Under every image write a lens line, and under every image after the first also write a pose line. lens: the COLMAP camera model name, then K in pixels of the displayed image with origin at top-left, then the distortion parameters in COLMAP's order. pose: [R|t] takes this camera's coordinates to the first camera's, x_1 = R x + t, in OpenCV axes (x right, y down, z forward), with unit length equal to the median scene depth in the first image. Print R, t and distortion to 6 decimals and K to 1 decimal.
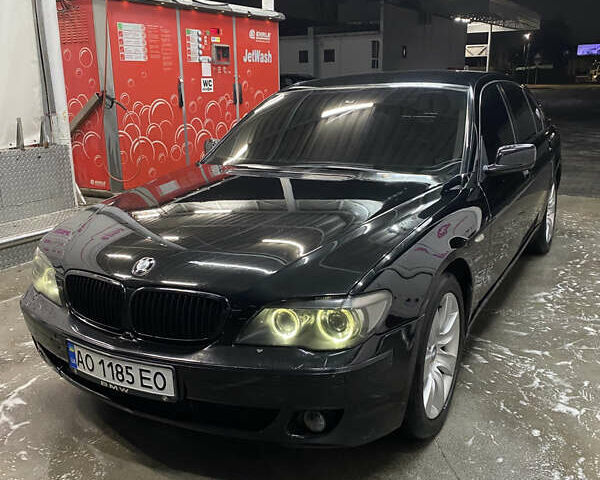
lens RADIAL K [[606.7, 0, 289.5], [0, 606.7, 247.9], [0, 0, 1]] dist [0.014211, 0.000000]
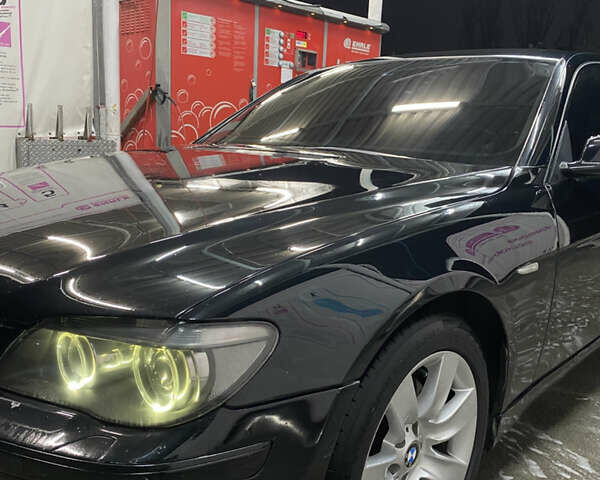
lens RADIAL K [[606.7, 0, 294.6], [0, 606.7, 246.6], [0, 0, 1]] dist [0.014211, 0.000000]
pose [[0.973302, 0.100916, -0.206155, 0.142960], [-0.115983, 0.991294, -0.062328, 0.017715], [0.198070, 0.084575, 0.976532, 0.252314]]
